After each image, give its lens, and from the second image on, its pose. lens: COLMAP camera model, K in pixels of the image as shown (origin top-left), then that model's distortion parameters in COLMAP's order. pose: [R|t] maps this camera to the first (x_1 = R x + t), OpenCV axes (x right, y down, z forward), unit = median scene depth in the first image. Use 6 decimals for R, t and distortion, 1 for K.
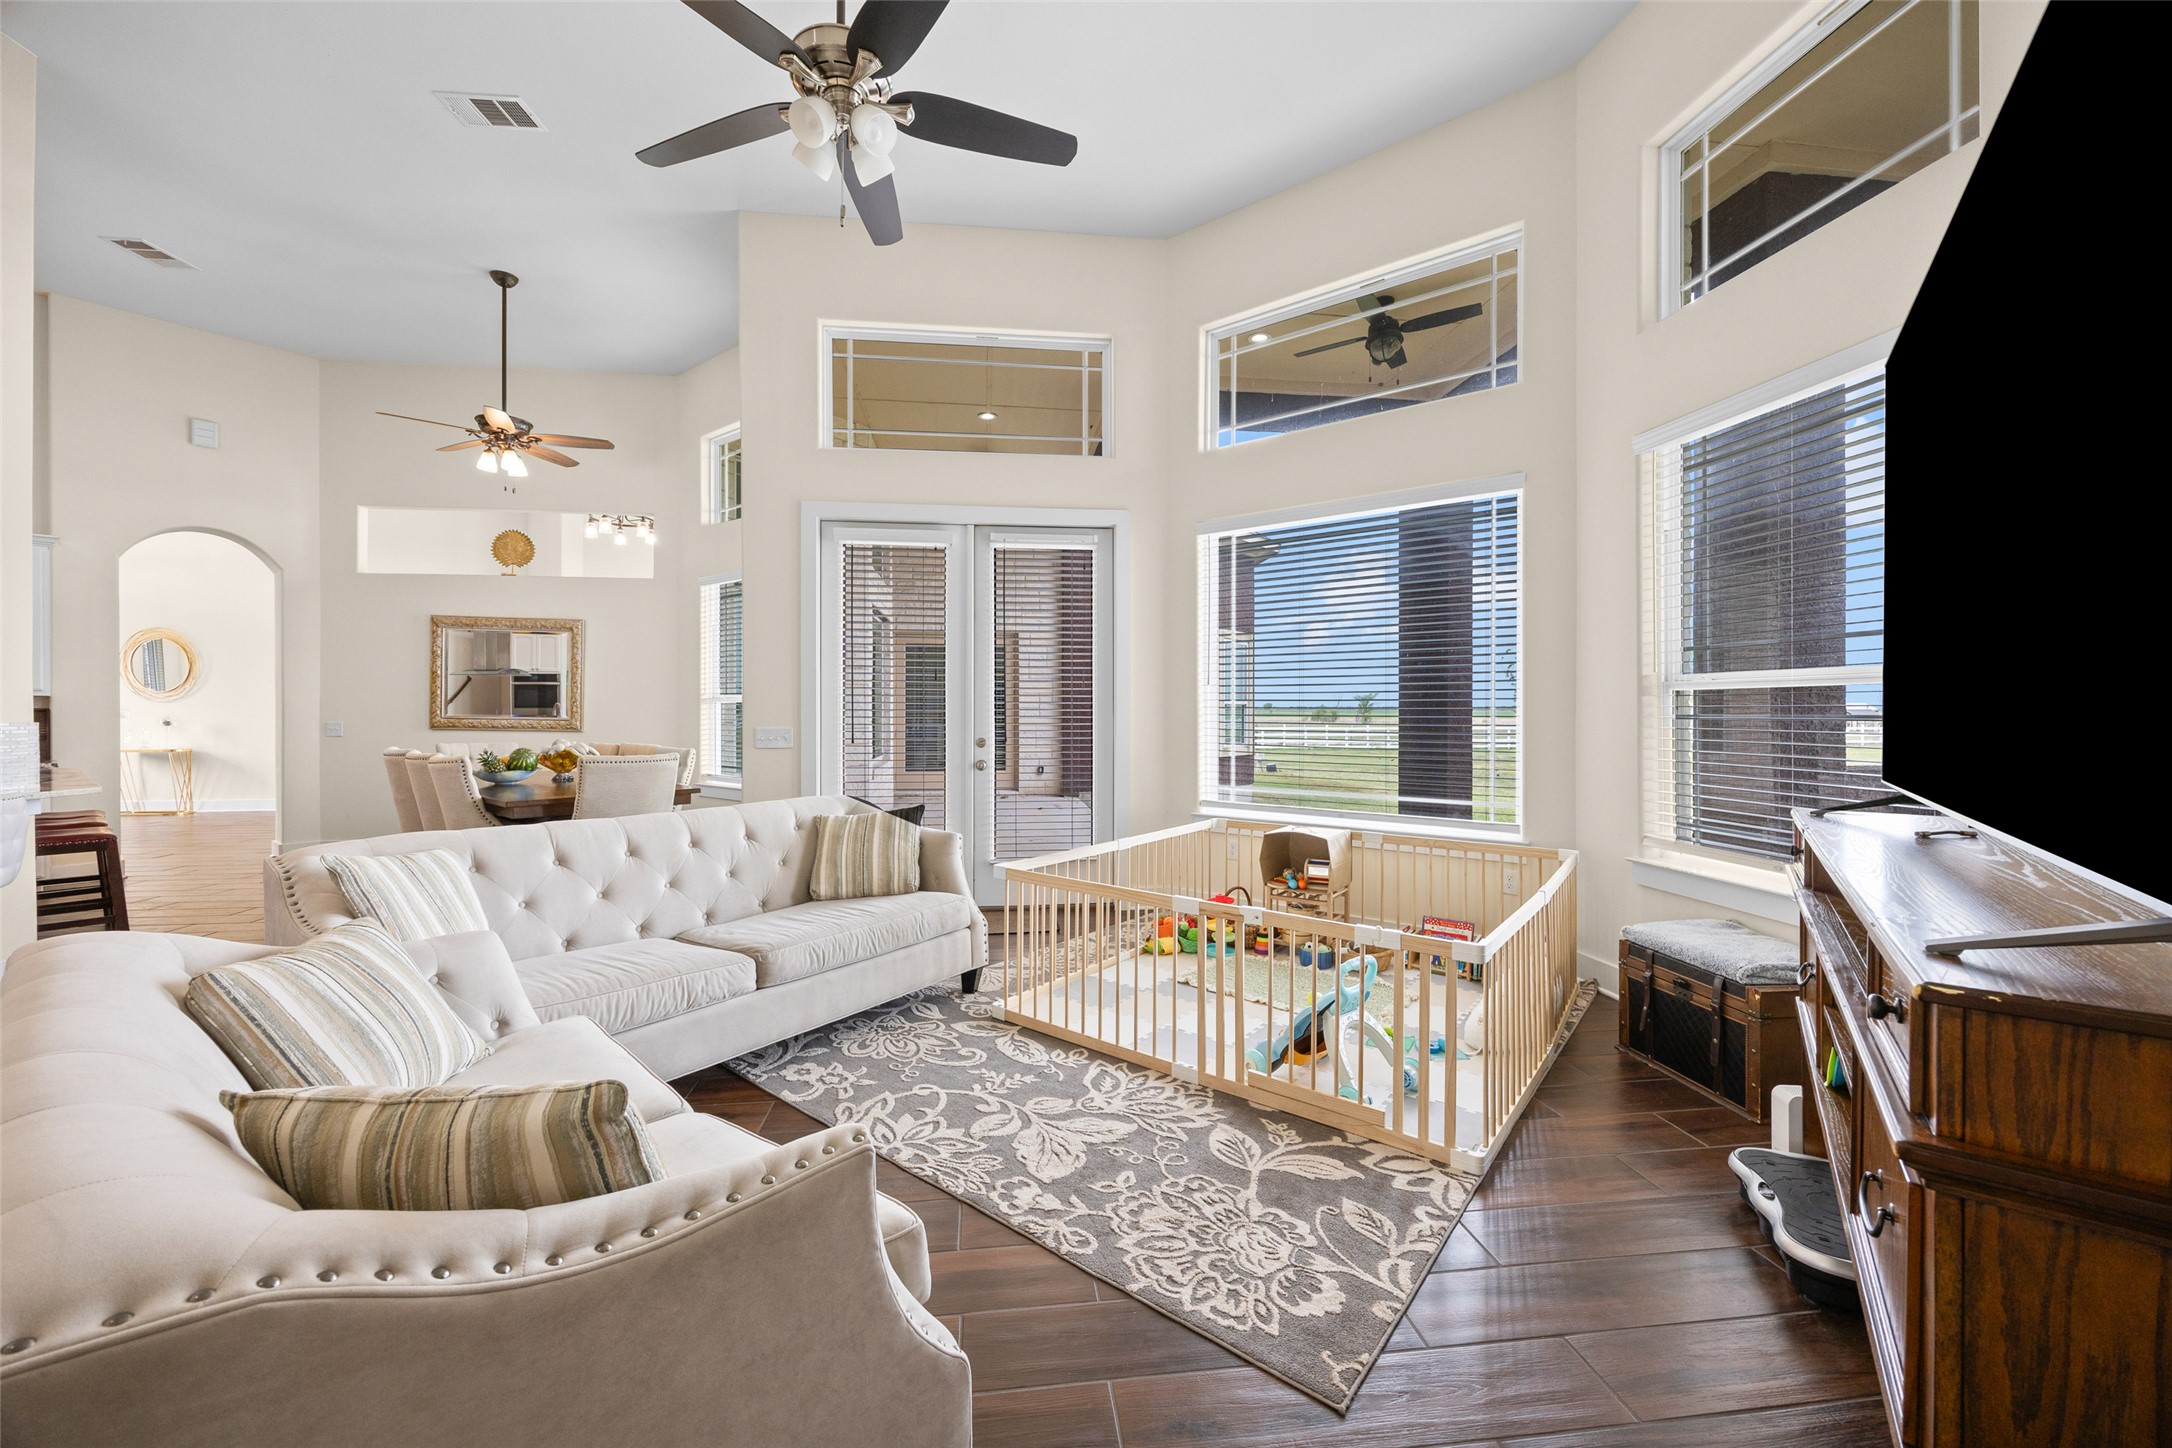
lens RADIAL K [[828.9, 0, 1083.3], [0, 828.9, 714.0], [0, 0, 1]] dist [-0.002315, -0.000275]
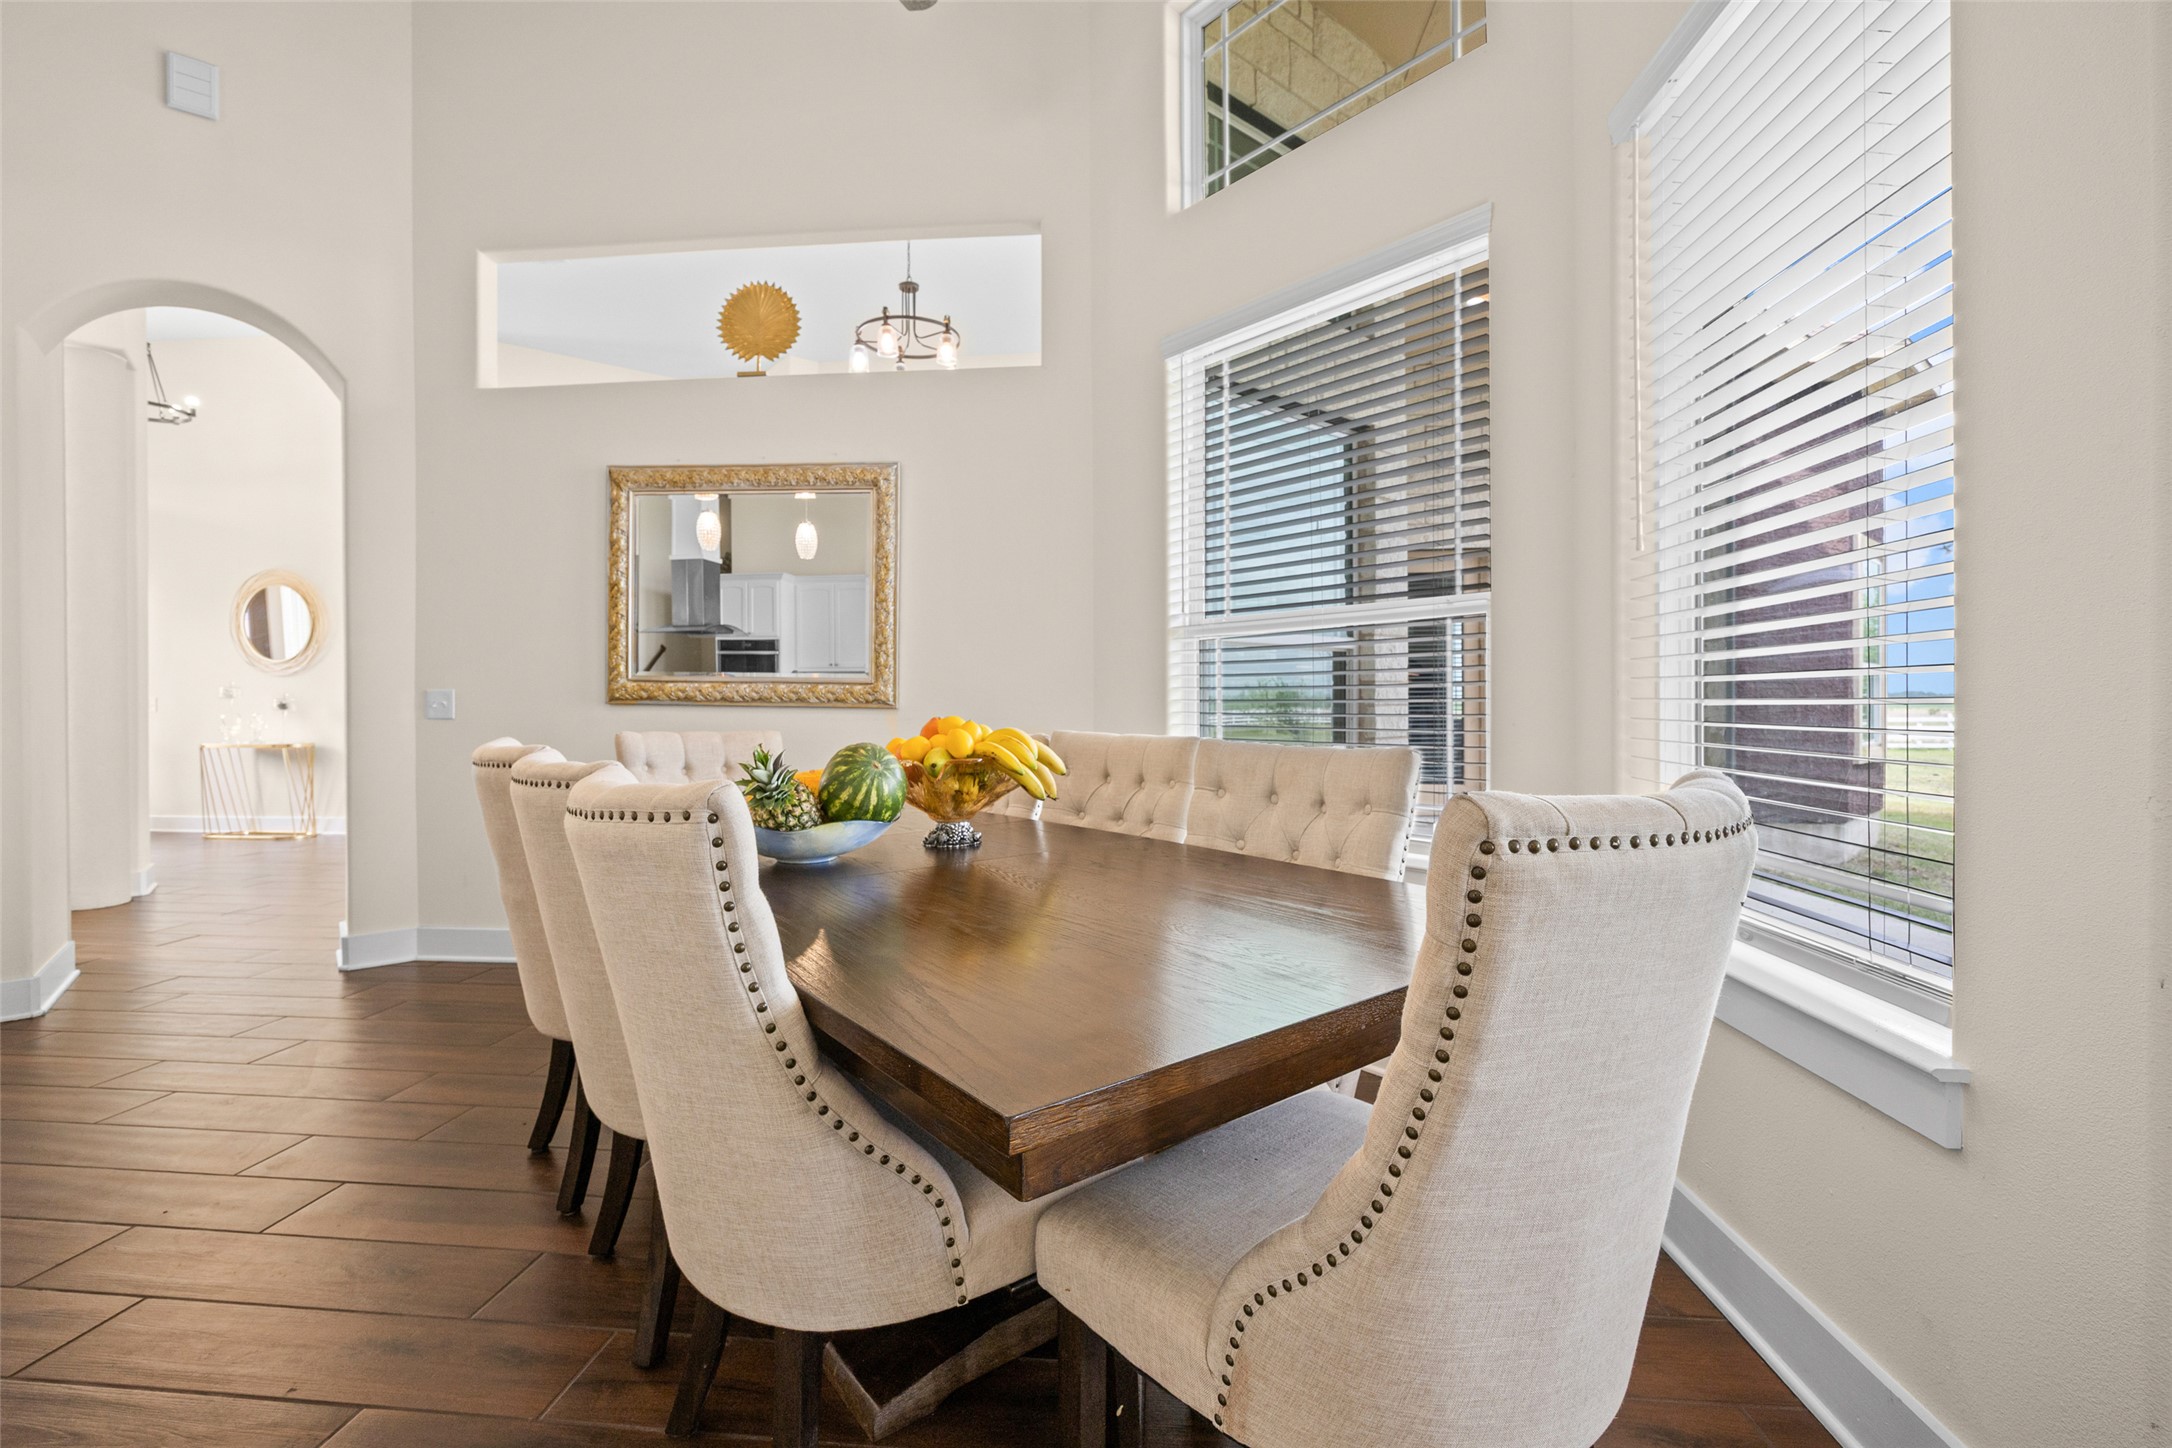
lens RADIAL K [[965.4, 0, 1076.2], [0, 965.4, 716.5], [0, 0, 1]] dist [-0.000814, 0.000612]
pose [[0.974052, -0.000561, -0.226323, -0.440659], [0.002234, 0.999972, 0.007134, 0.024164], [0.226313, -0.007455, 0.974026, 0.571911]]
